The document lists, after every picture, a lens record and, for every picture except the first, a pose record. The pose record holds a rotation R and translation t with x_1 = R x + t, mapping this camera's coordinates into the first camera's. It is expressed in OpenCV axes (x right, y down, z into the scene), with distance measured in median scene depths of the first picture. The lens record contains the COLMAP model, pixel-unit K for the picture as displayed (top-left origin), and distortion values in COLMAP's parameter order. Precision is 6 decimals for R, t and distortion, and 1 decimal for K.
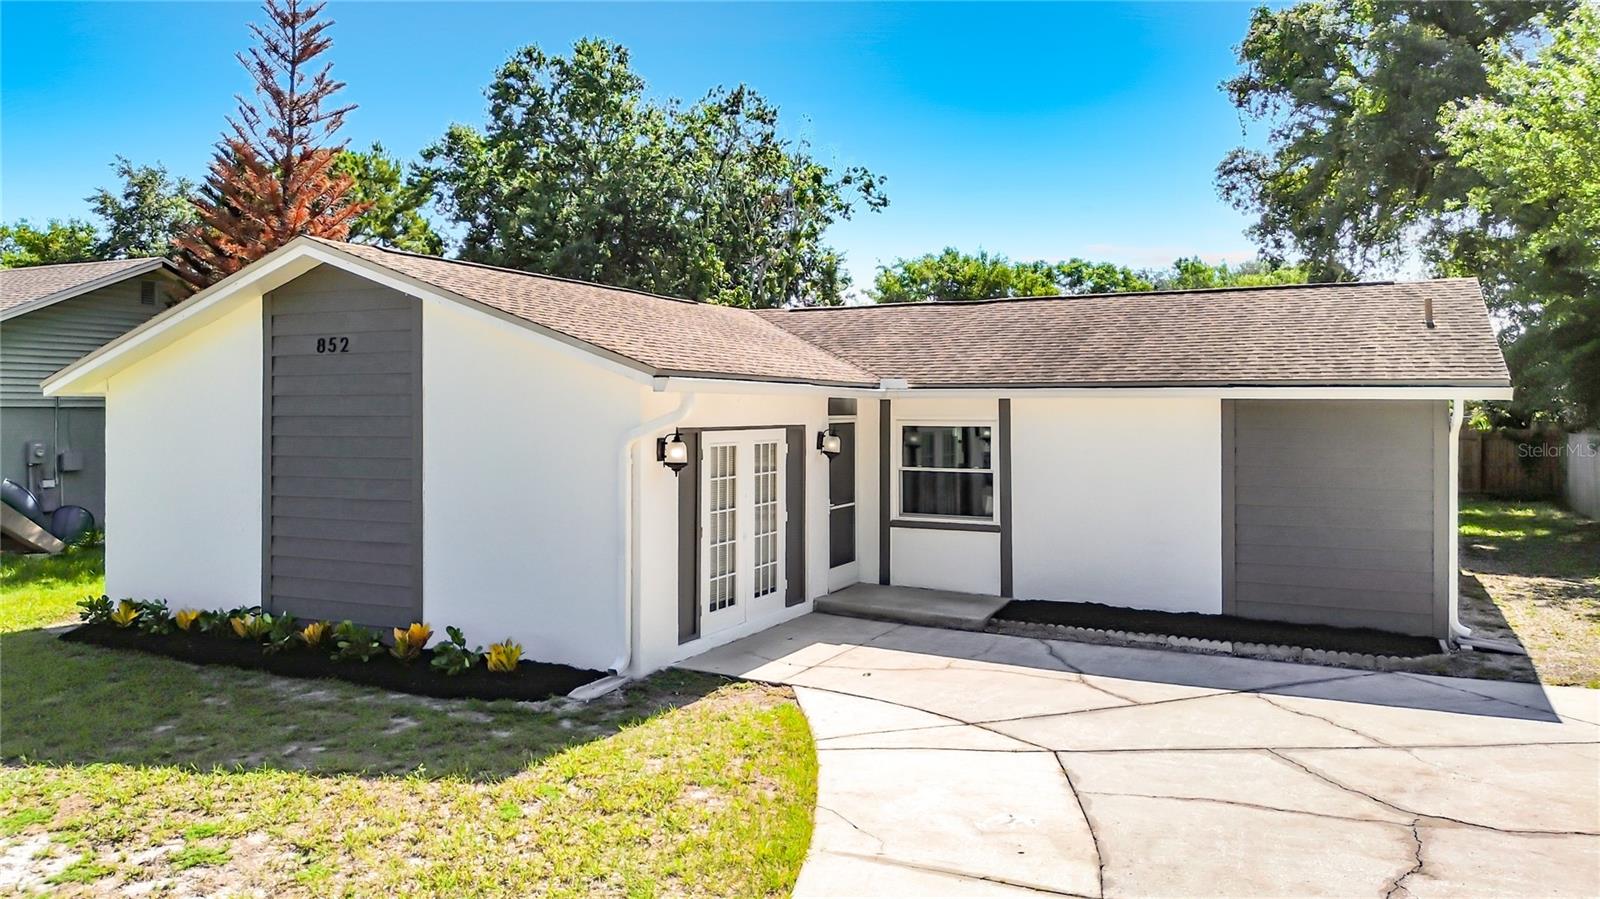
lens RADIAL K [[1171.8, 0, 800.1], [0, 1171.8, 405.2], [0, 0, 1]] dist [0.060399, -0.076713]
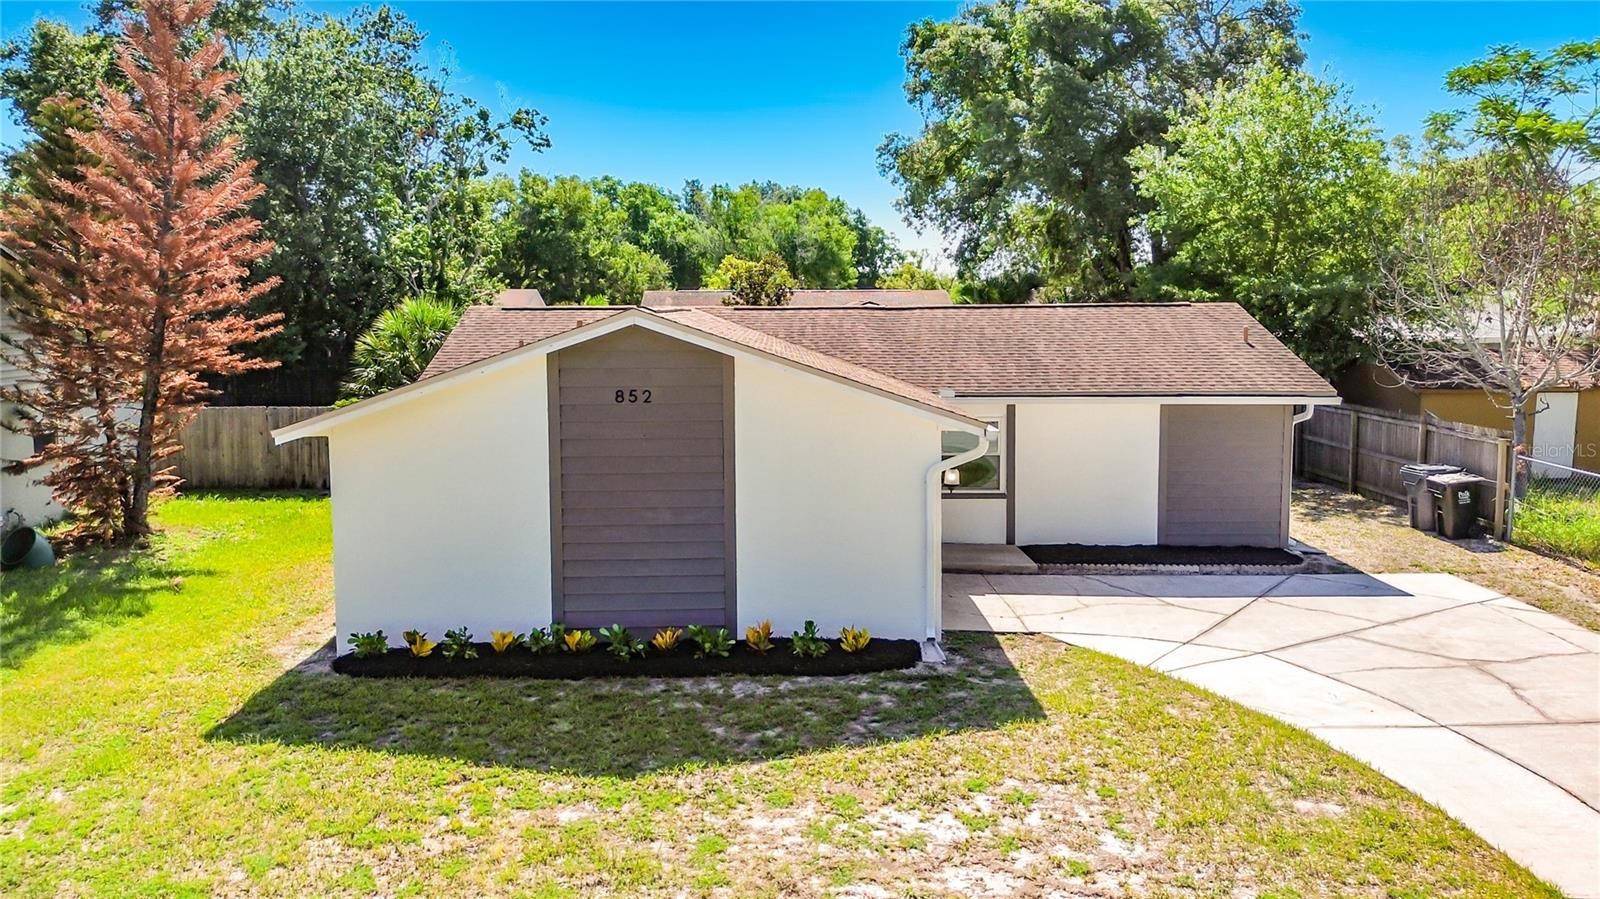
lens RADIAL K [[1167.6, 0, 801.4], [0, 1167.6, 419.2], [0, 0, 1]] dist [0.081975, -0.140468]
pose [[0.885731, -0.049499, 0.461552, -0.725915], [0.000820, 0.994464, 0.105078, -0.138894], [-0.464198, -0.092693, 0.880868, -0.093356]]
